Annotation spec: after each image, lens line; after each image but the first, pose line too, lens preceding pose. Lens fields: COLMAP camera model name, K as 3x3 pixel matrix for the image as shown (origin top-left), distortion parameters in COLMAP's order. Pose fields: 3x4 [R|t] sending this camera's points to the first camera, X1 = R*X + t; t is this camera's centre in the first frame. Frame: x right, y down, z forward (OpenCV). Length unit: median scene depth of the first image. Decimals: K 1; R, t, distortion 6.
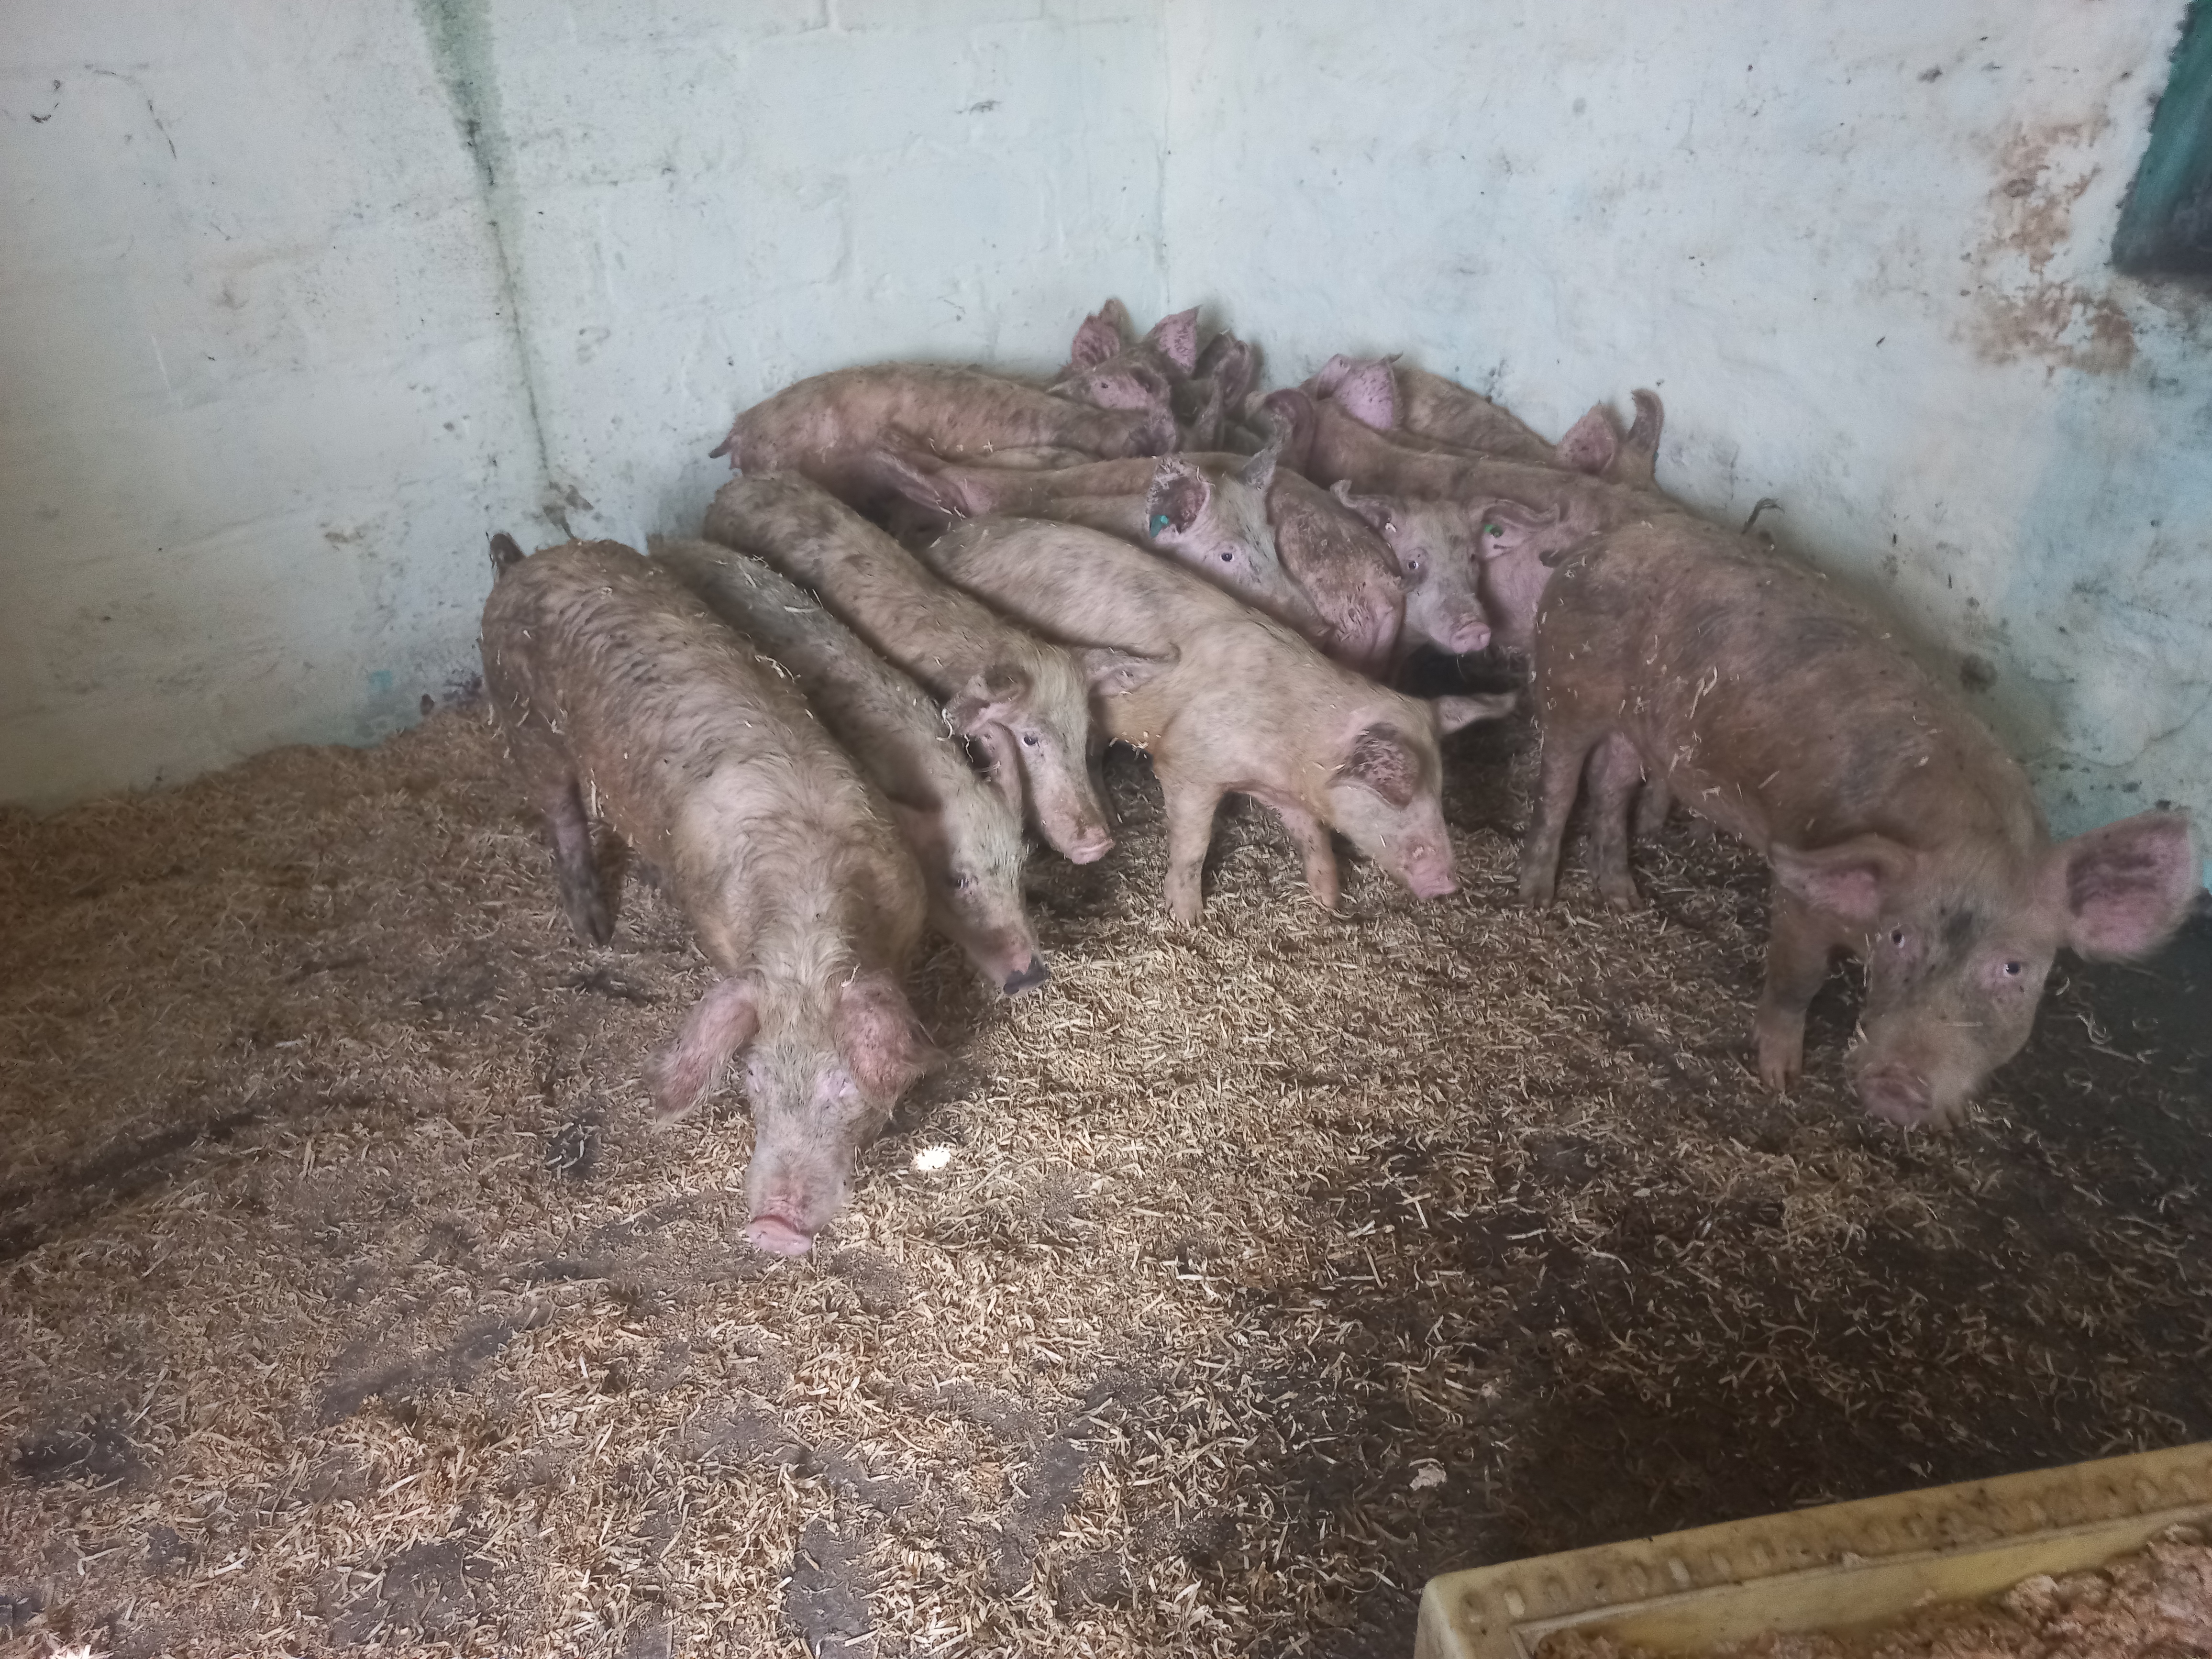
lens RADIAL K [[1578.2, 0, 1122.8], [0, 1578.2, 814.3], [0, 0, 1]] dist [0.036508, -0.006382]
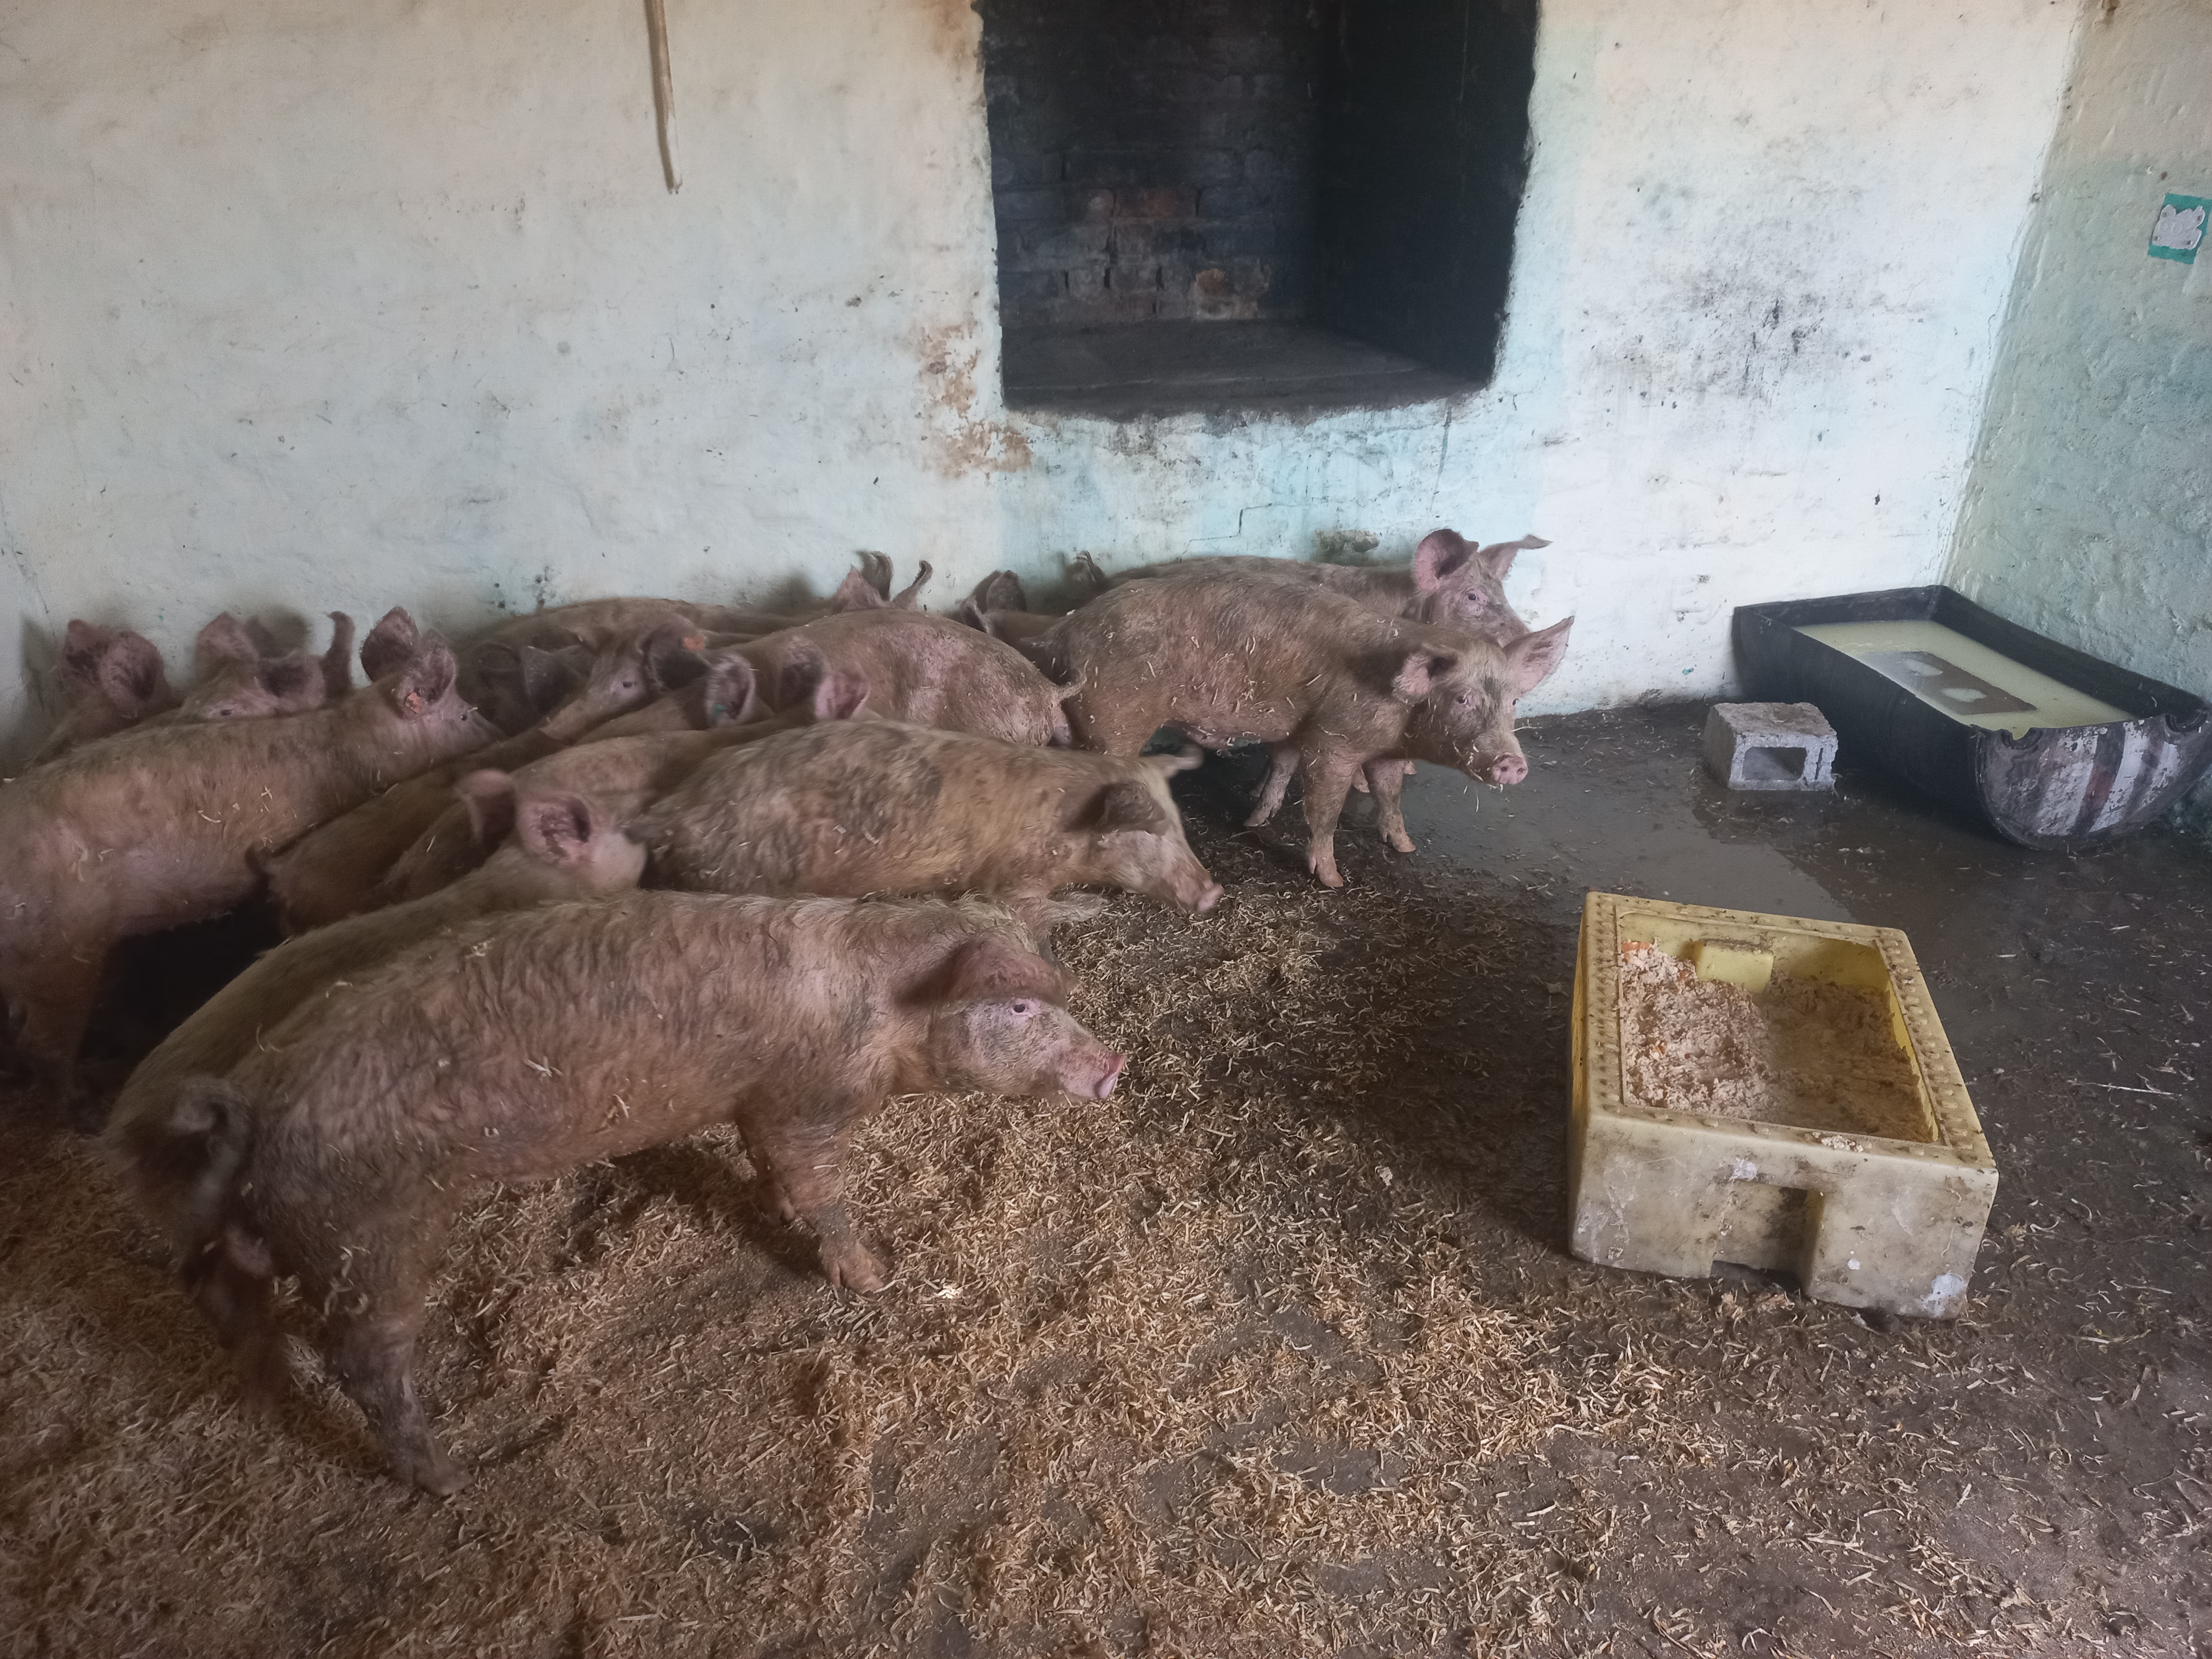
lens RADIAL K [[1578.2, 0, 1092.6], [0, 1578.2, 827.8], [0, 0, 1]] dist [0.036508, -0.006382]
pose [[0.449824, -0.384070, 0.806318, -0.834718], [0.432359, 0.883617, 0.179687, -0.236989], [-0.781488, 0.267791, 0.563528, 0.177508]]
